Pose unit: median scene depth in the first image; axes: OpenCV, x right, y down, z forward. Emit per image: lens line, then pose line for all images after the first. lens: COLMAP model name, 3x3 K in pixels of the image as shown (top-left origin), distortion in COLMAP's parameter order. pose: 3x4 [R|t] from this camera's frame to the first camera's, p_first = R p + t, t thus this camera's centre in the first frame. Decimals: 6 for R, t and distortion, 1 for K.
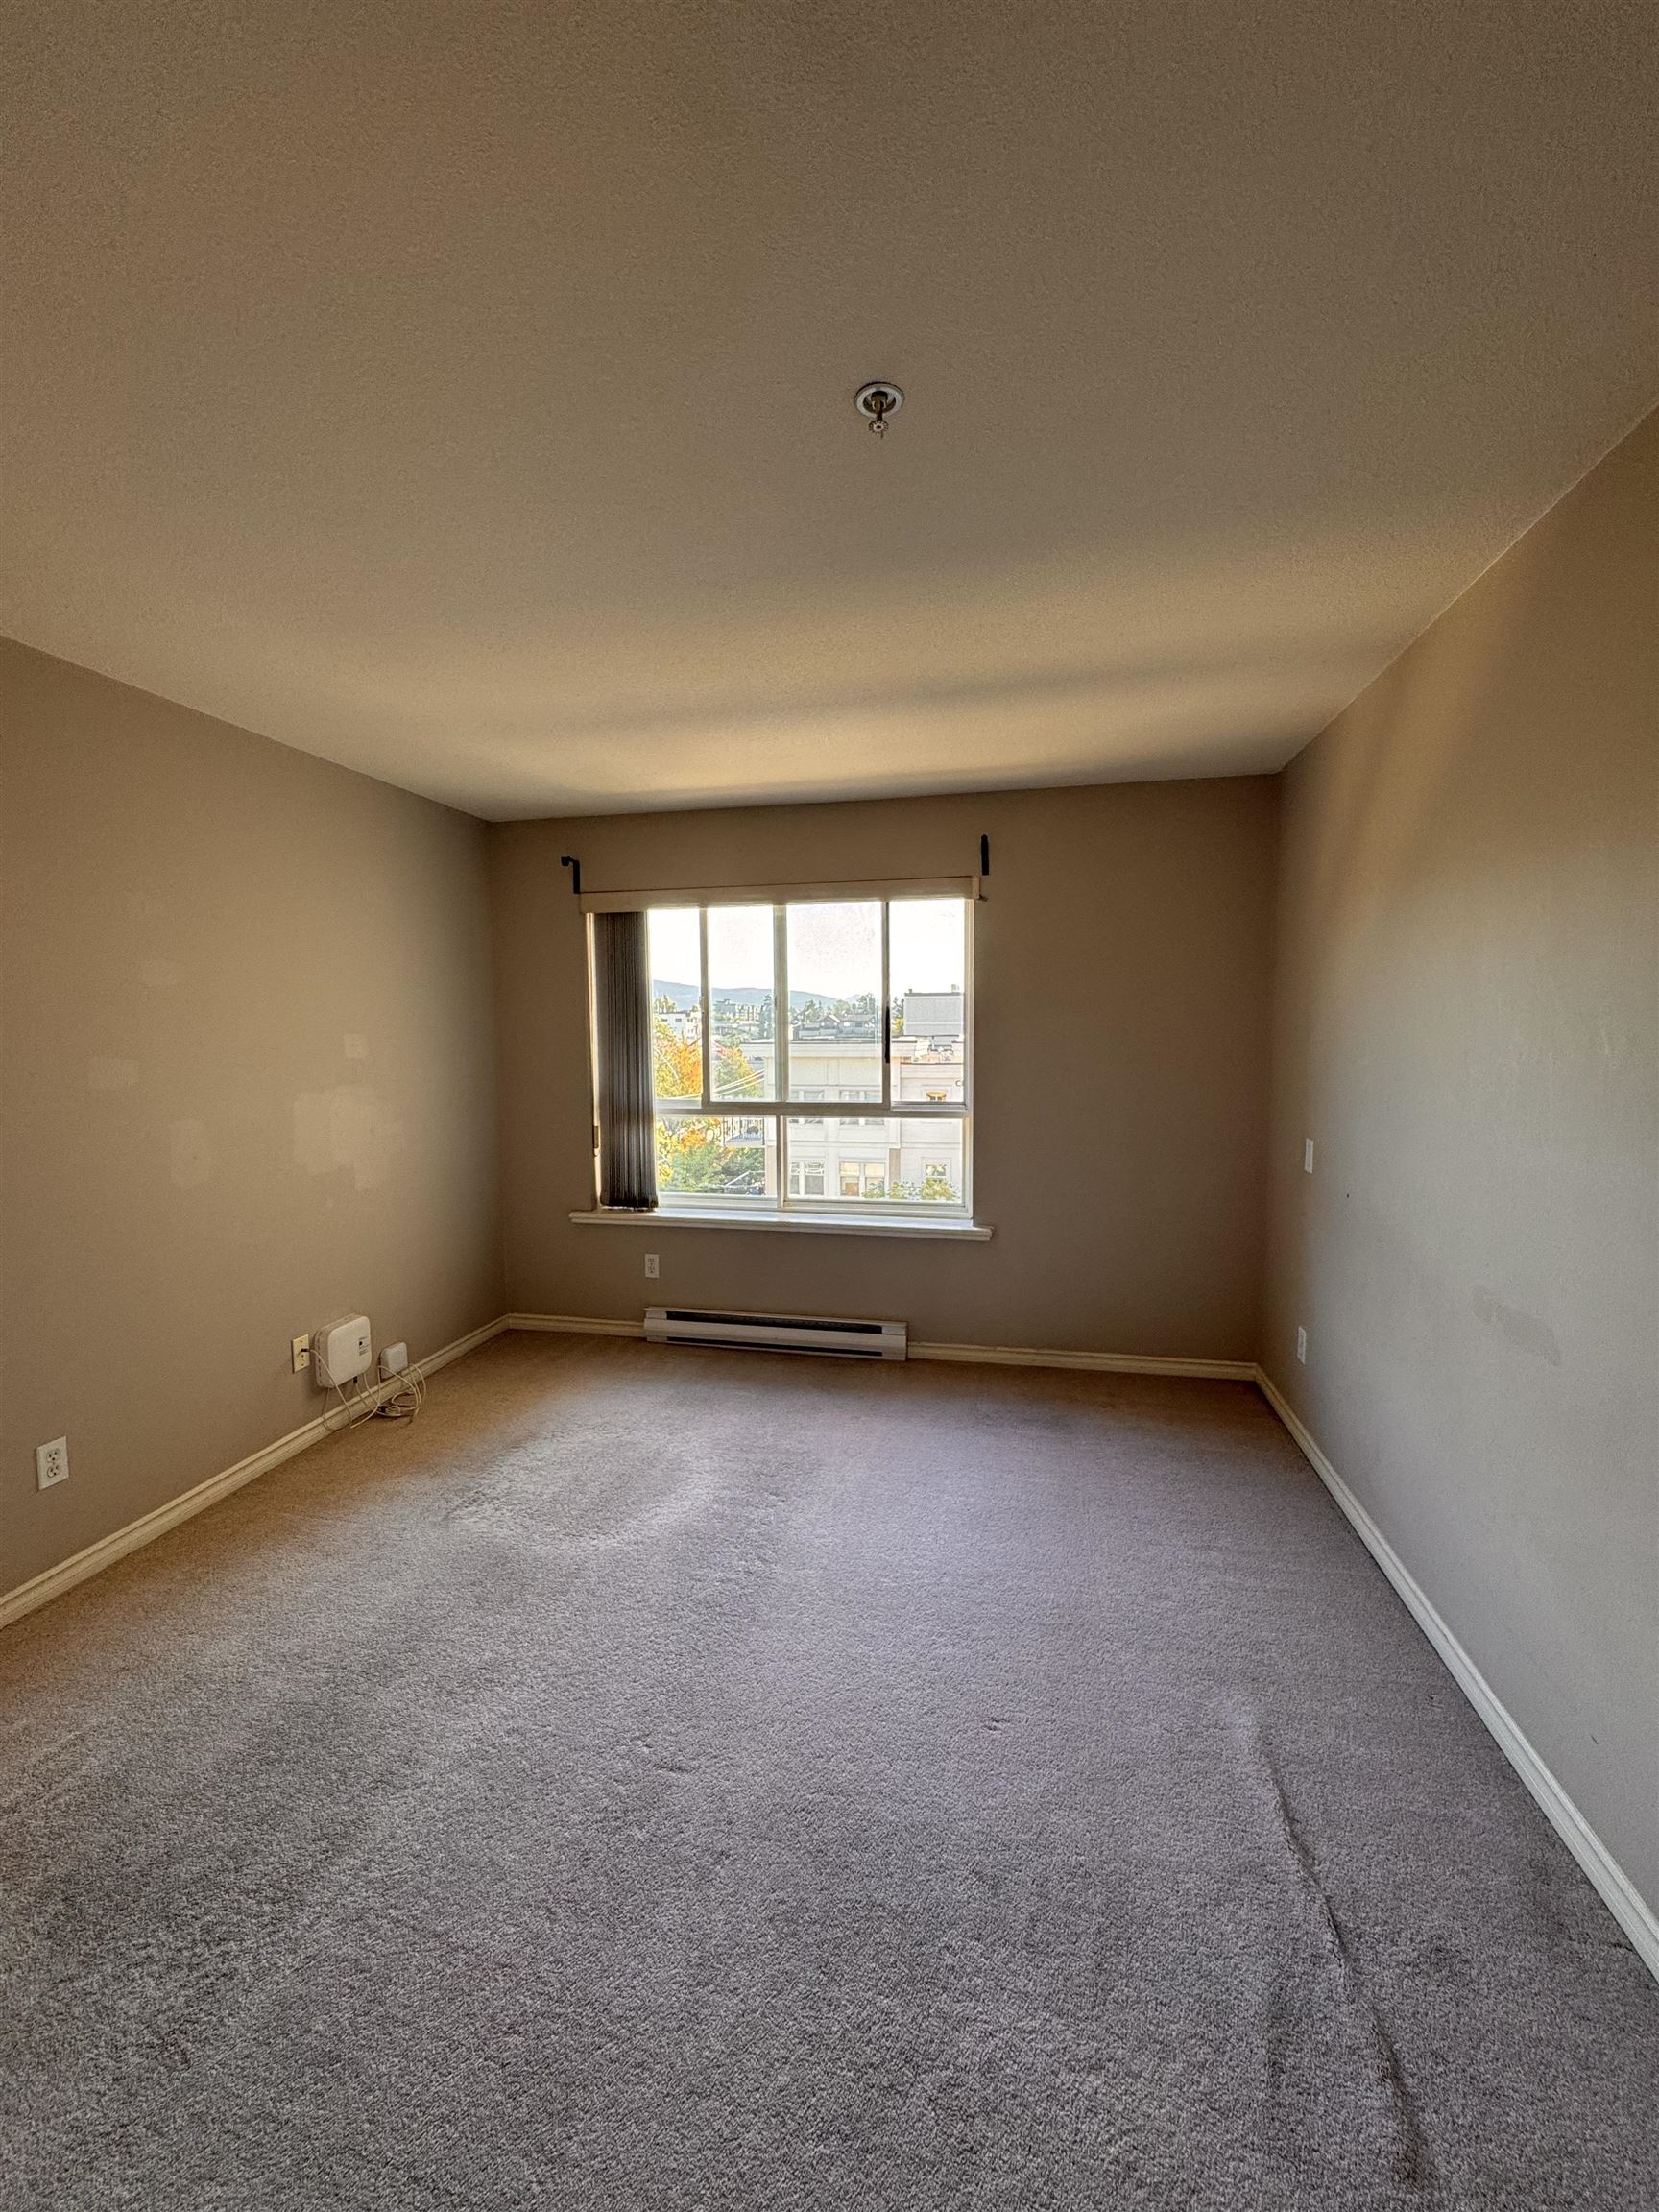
lens RADIAL K [[884.2, 0, 832.0], [0, 884.2, 1110.1], [0, 0, 1]] dist [-0.004559, 0.000774]
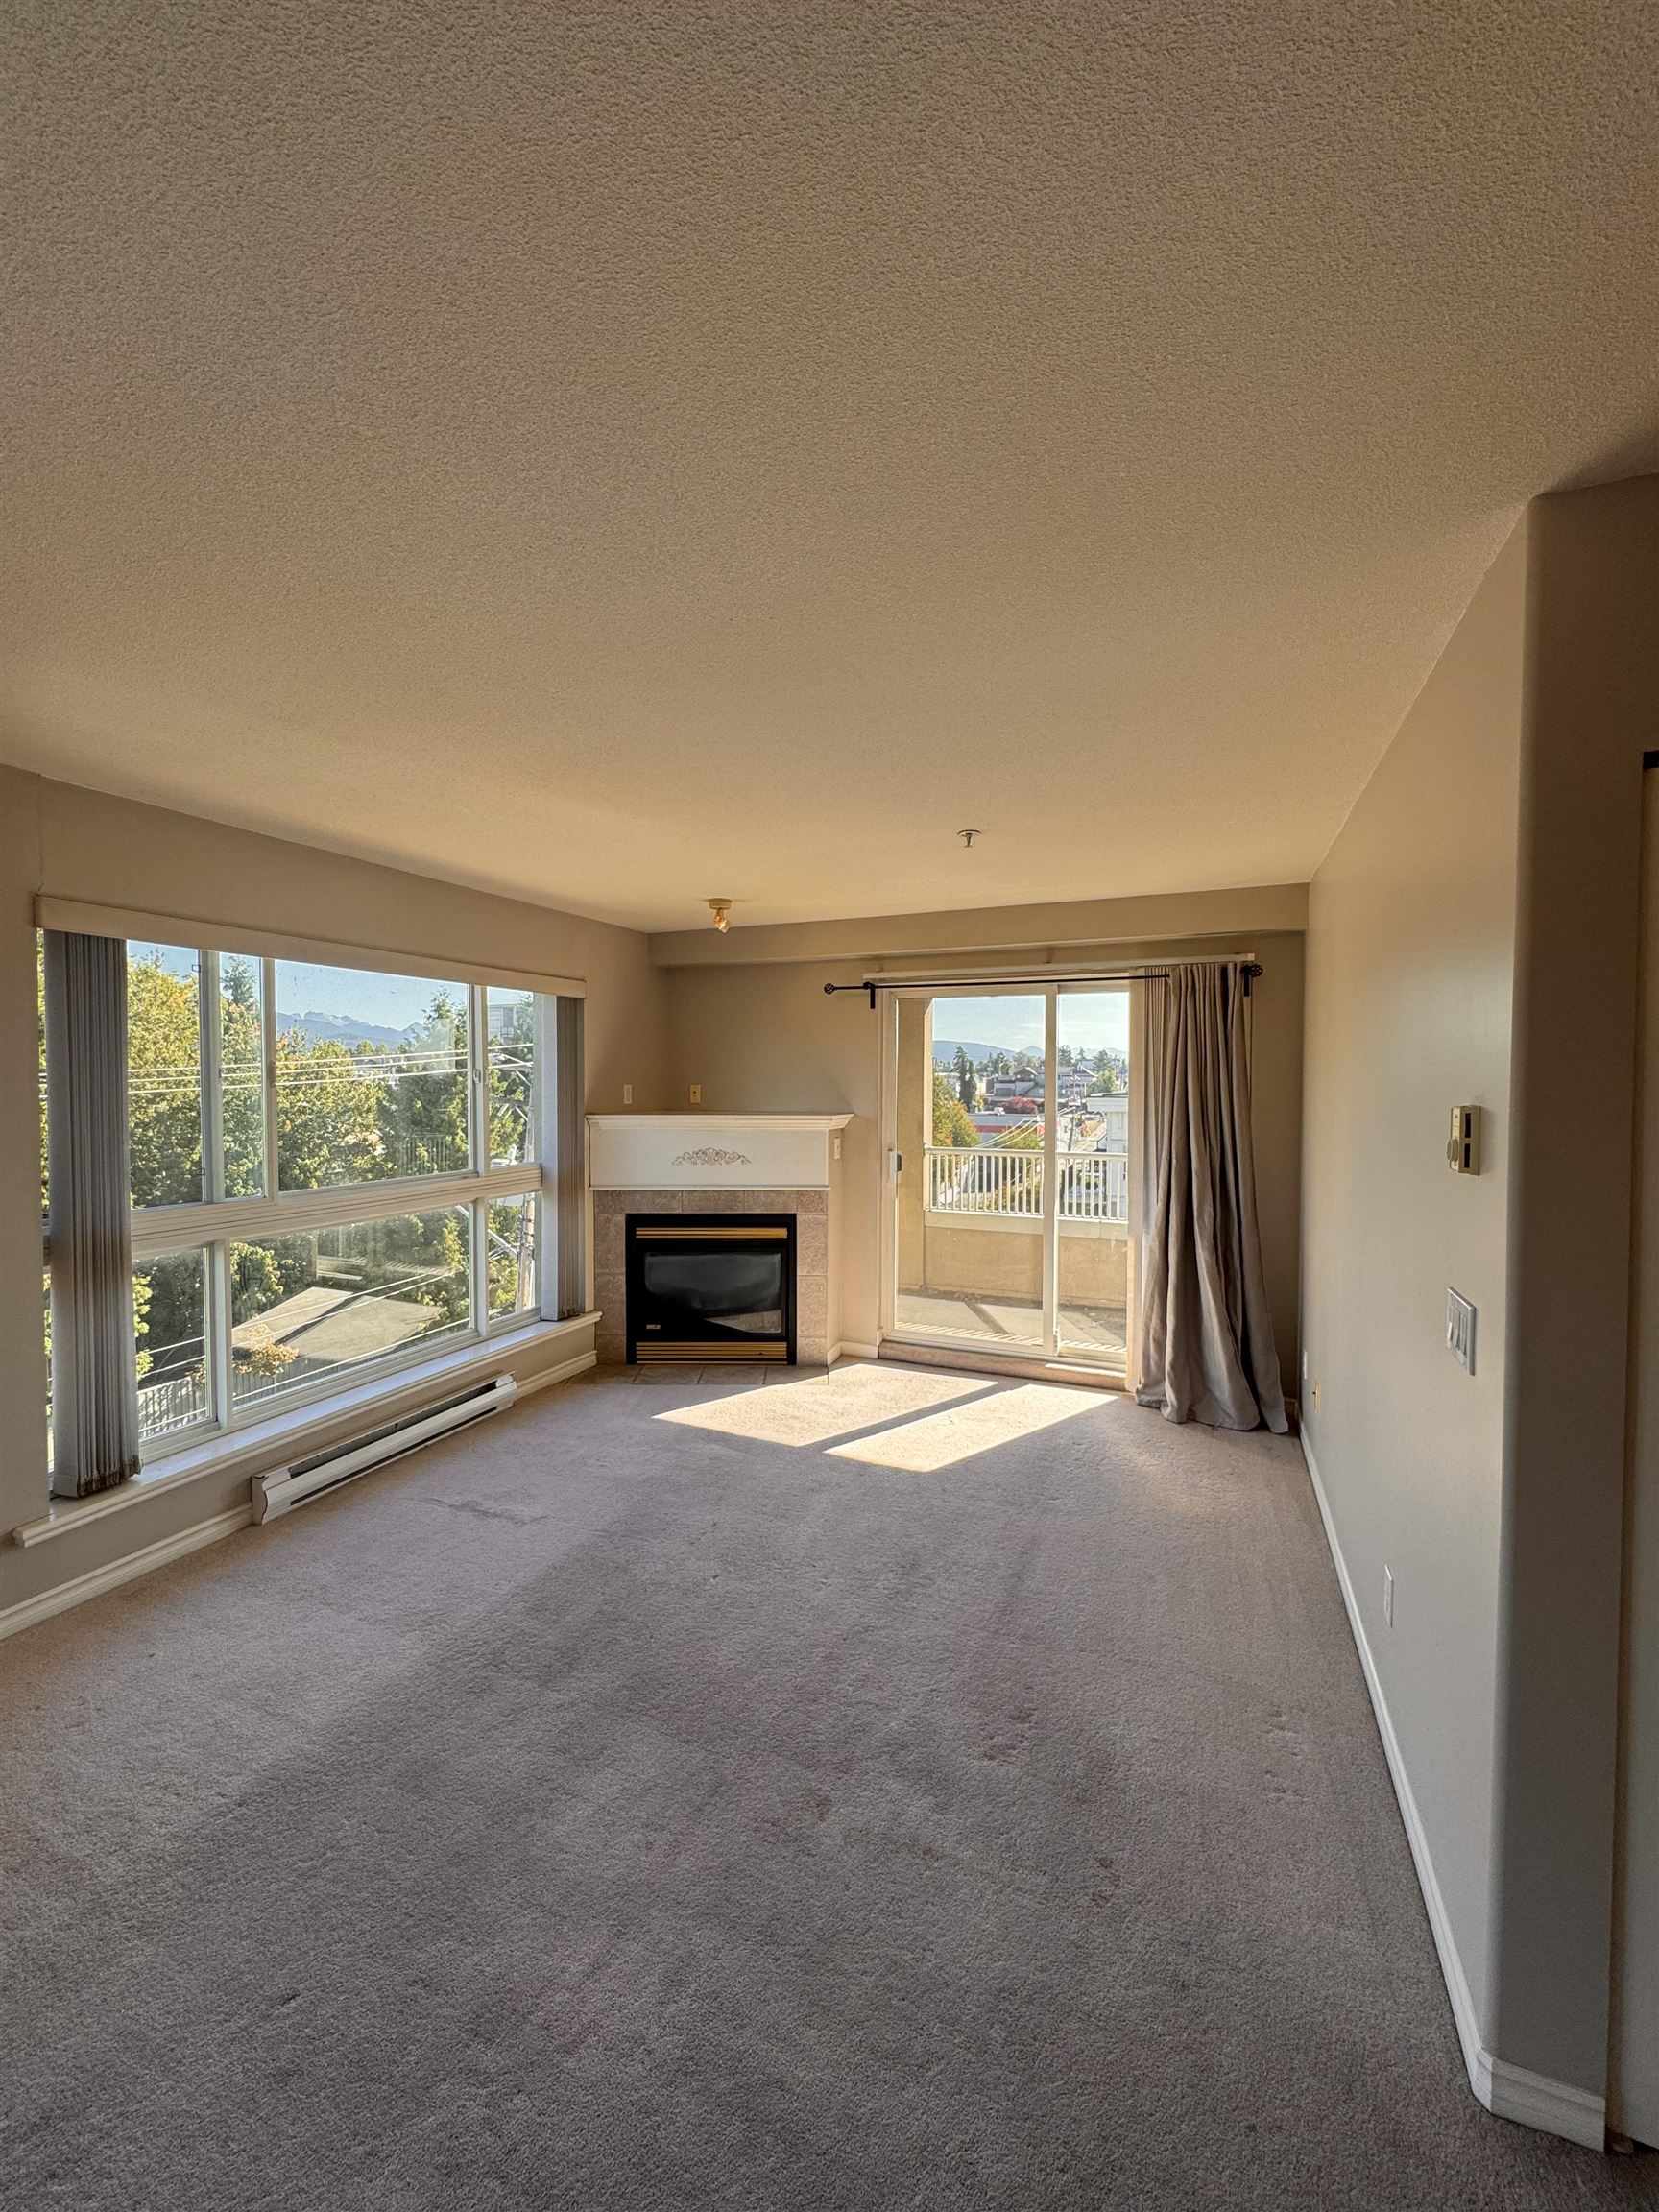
lens RADIAL K [[884.2, 0, 838.7], [0, 884.2, 1107.9], [0, 0, 1]] dist [-0.004559, 0.000774]
pose [[0.181202, -0.031038, 0.982956, -0.881215], [0.092984, 0.995565, 0.014295, -0.057963], [-0.979040, 0.088809, 0.183284, 0.364814]]
